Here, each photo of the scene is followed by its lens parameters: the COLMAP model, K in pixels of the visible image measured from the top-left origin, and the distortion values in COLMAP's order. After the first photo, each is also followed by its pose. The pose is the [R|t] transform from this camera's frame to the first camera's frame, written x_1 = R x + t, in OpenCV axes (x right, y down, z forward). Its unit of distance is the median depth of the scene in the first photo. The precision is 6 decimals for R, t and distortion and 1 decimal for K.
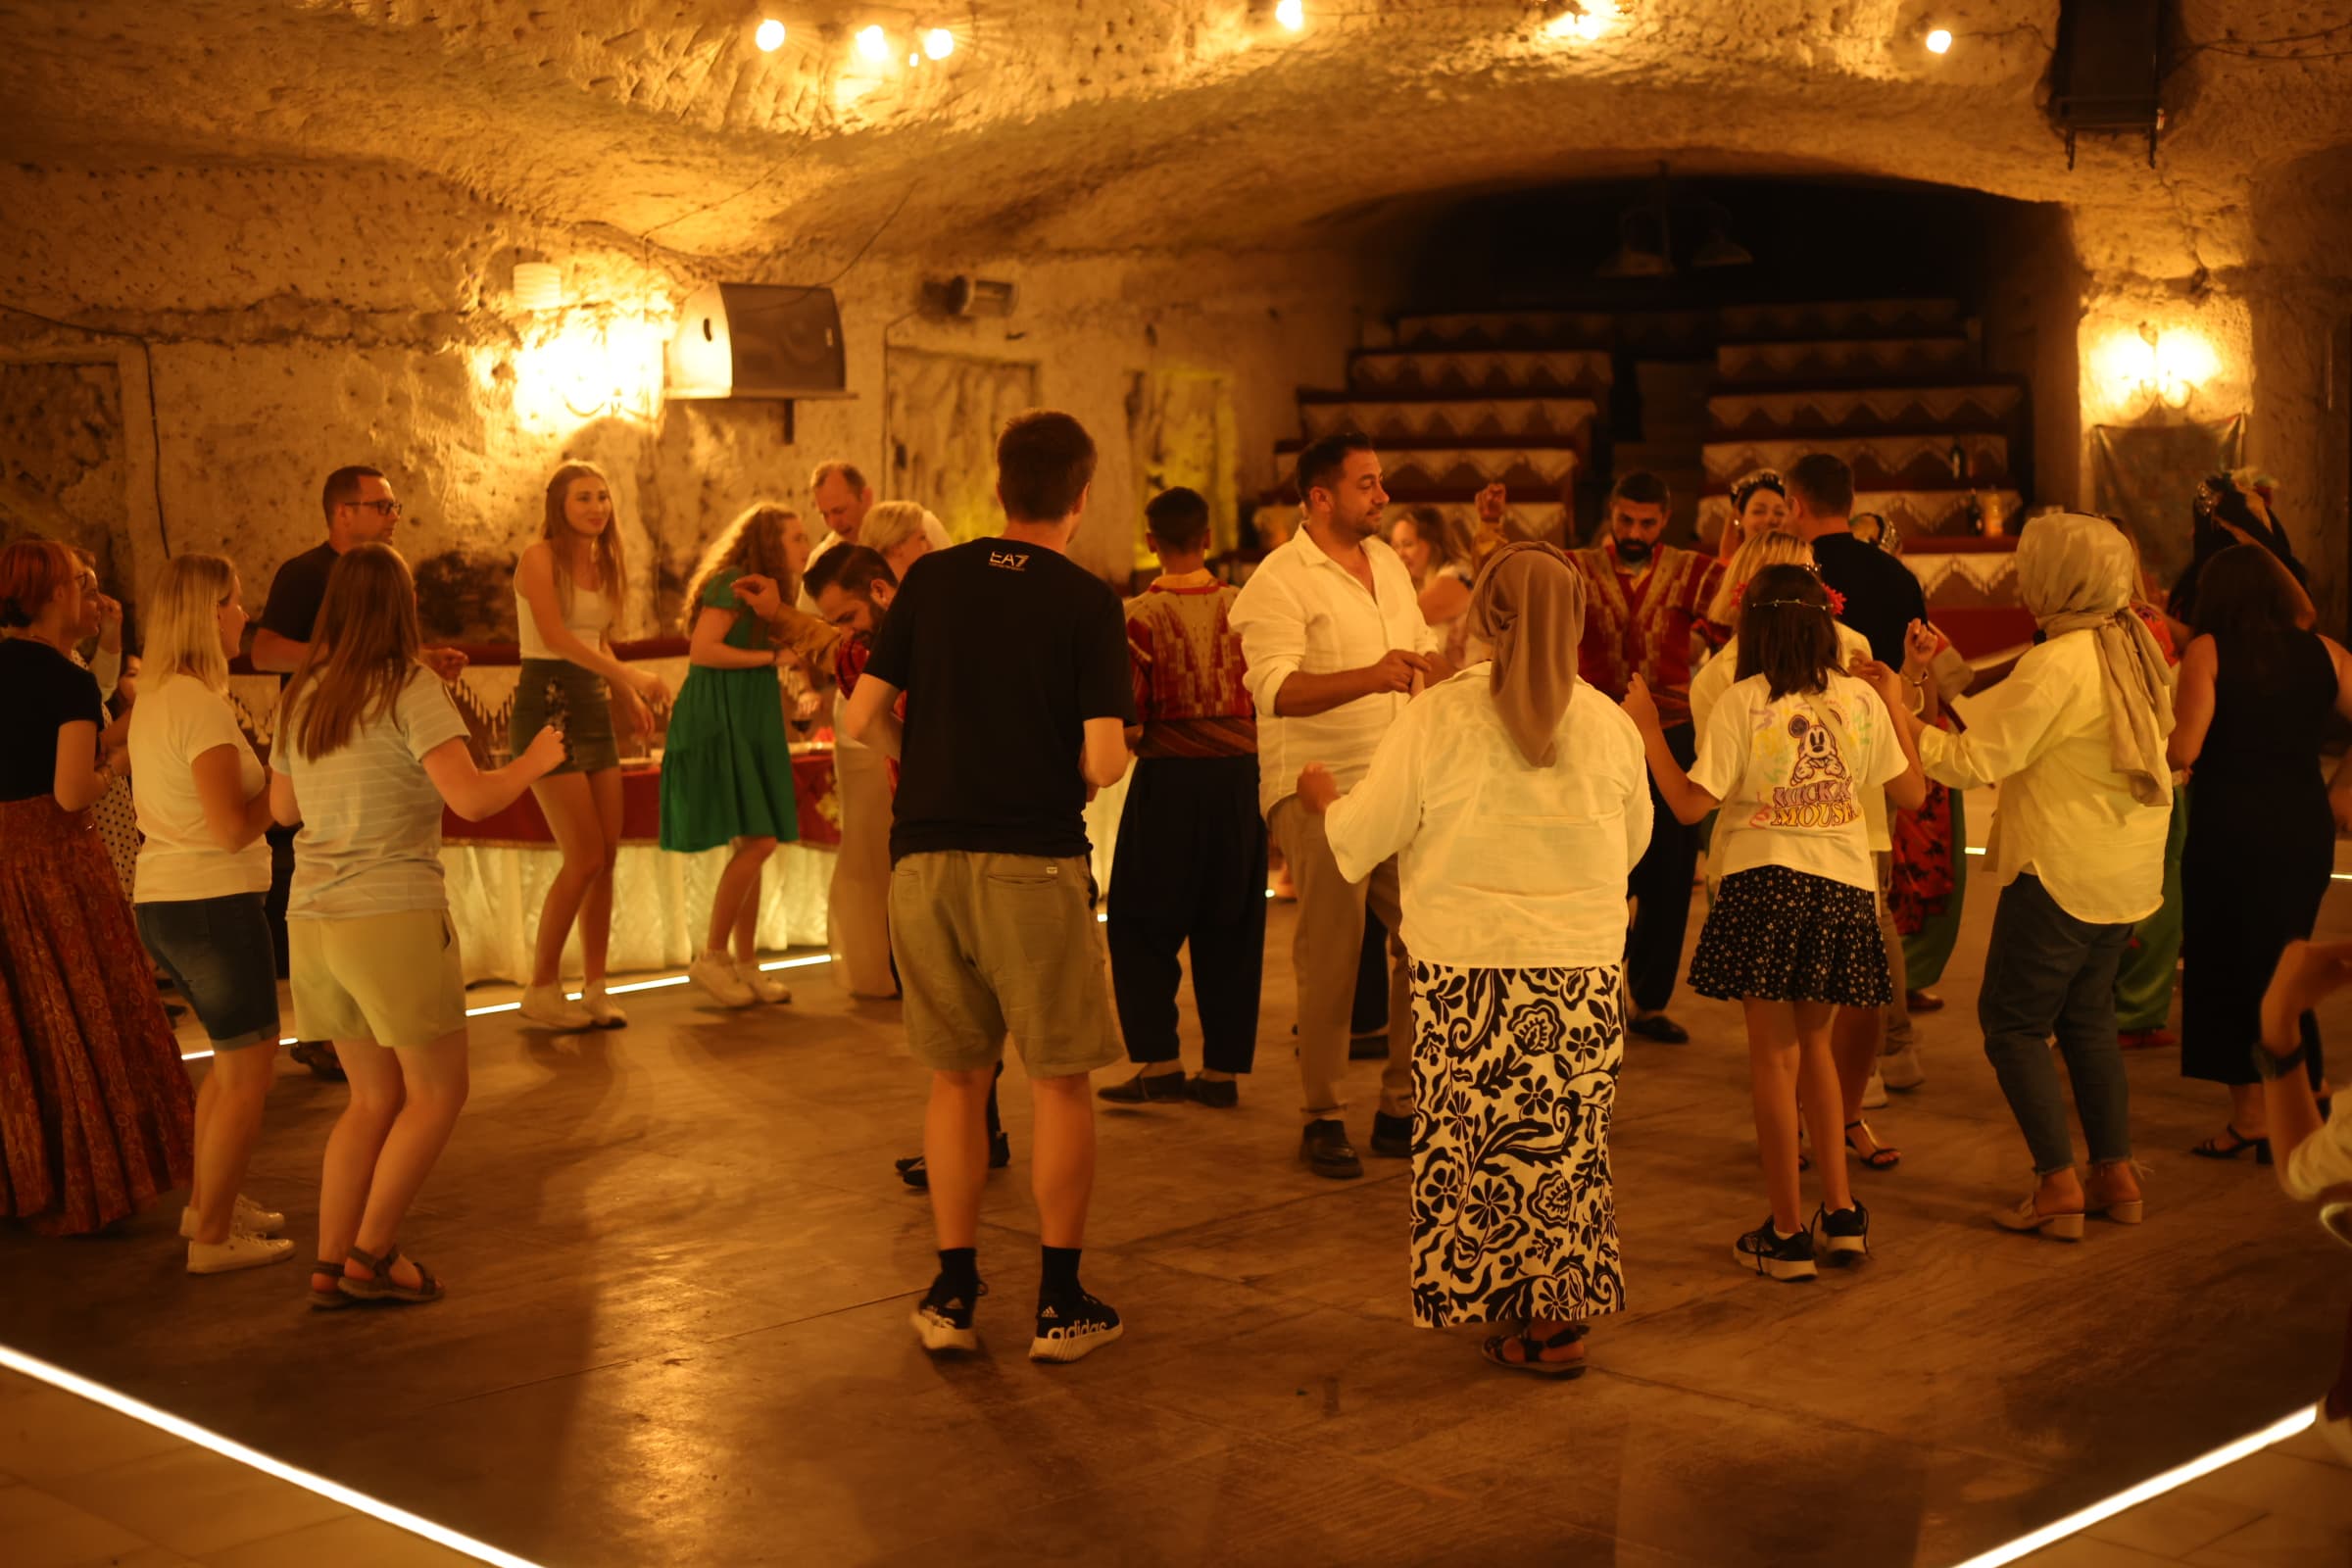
lens RADIAL K [[3273.4, 0, 1167.4], [0, 3273.4, 779.6], [0, 0, 1]] dist [0.083241, -0.294305]
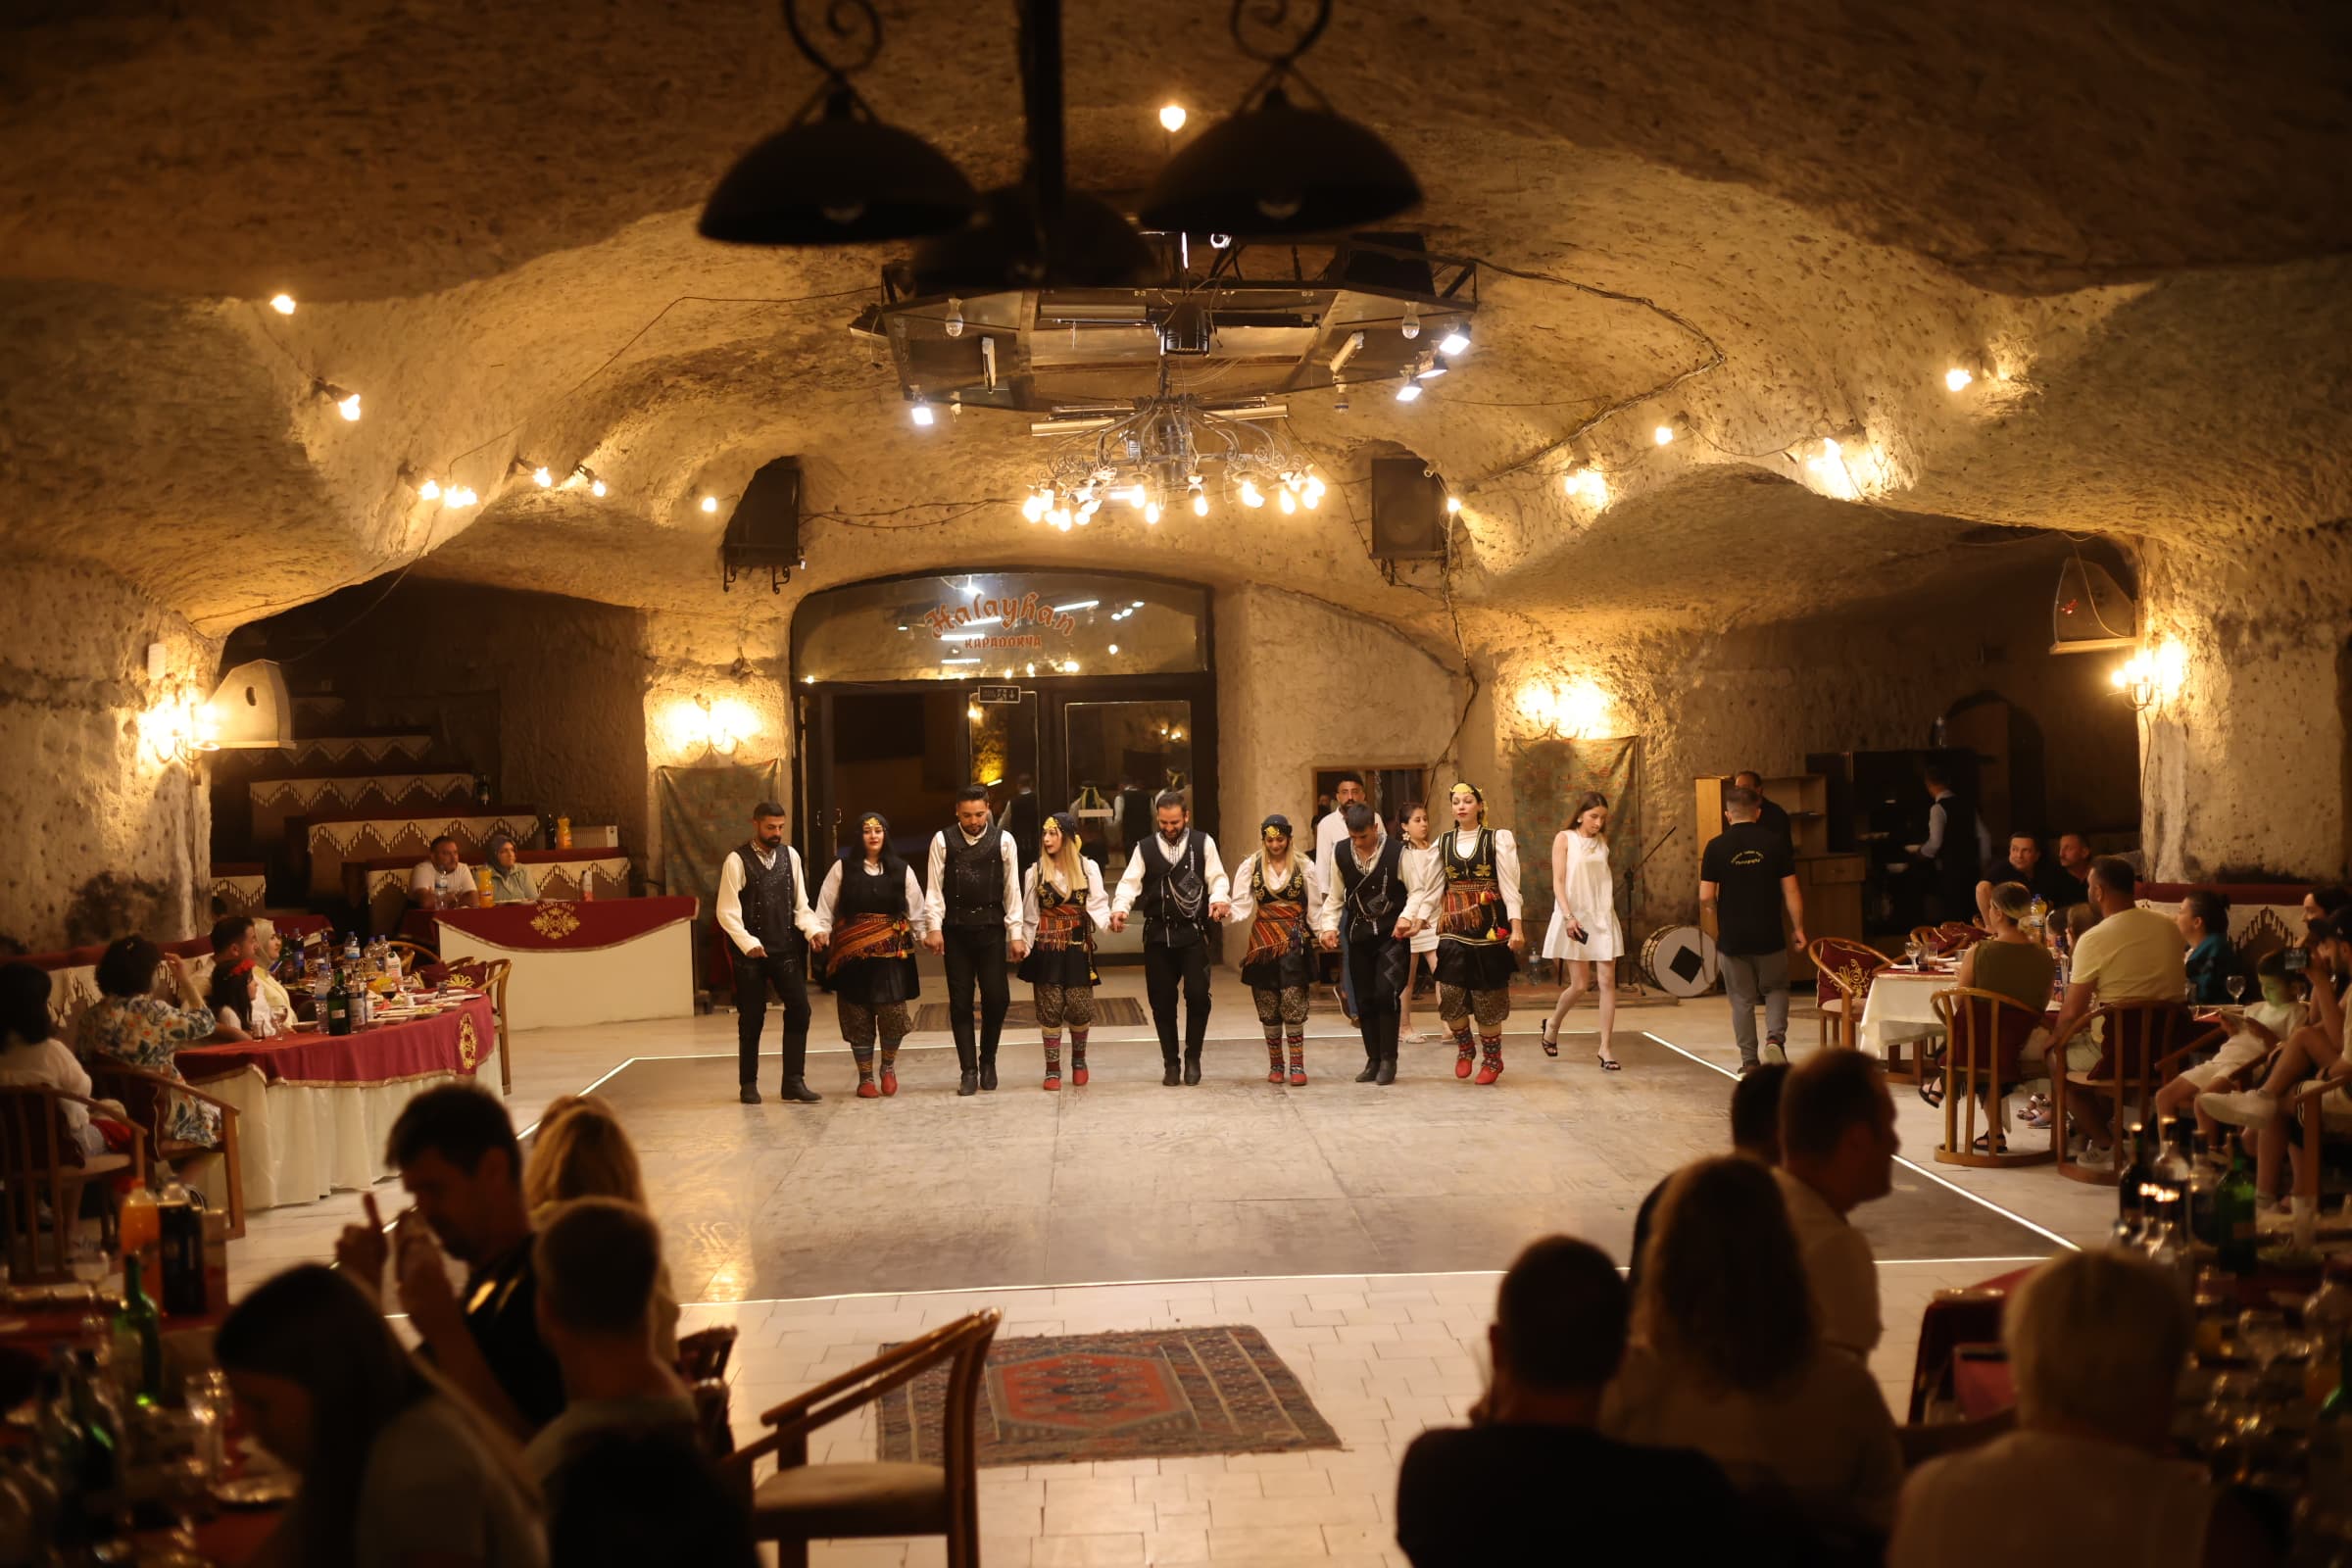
lens RADIAL K [[3265.9, 0, 1184.0], [0, 3265.9, 780.1], [0, 0, 1]] dist [0.085801, -0.292723]
pose [[0.675724, -0.004881, 0.737139, -0.680941], [0.079736, 0.994595, -0.066507, 0.009137], [-0.732830, 0.103717, 0.672461, -0.110018]]
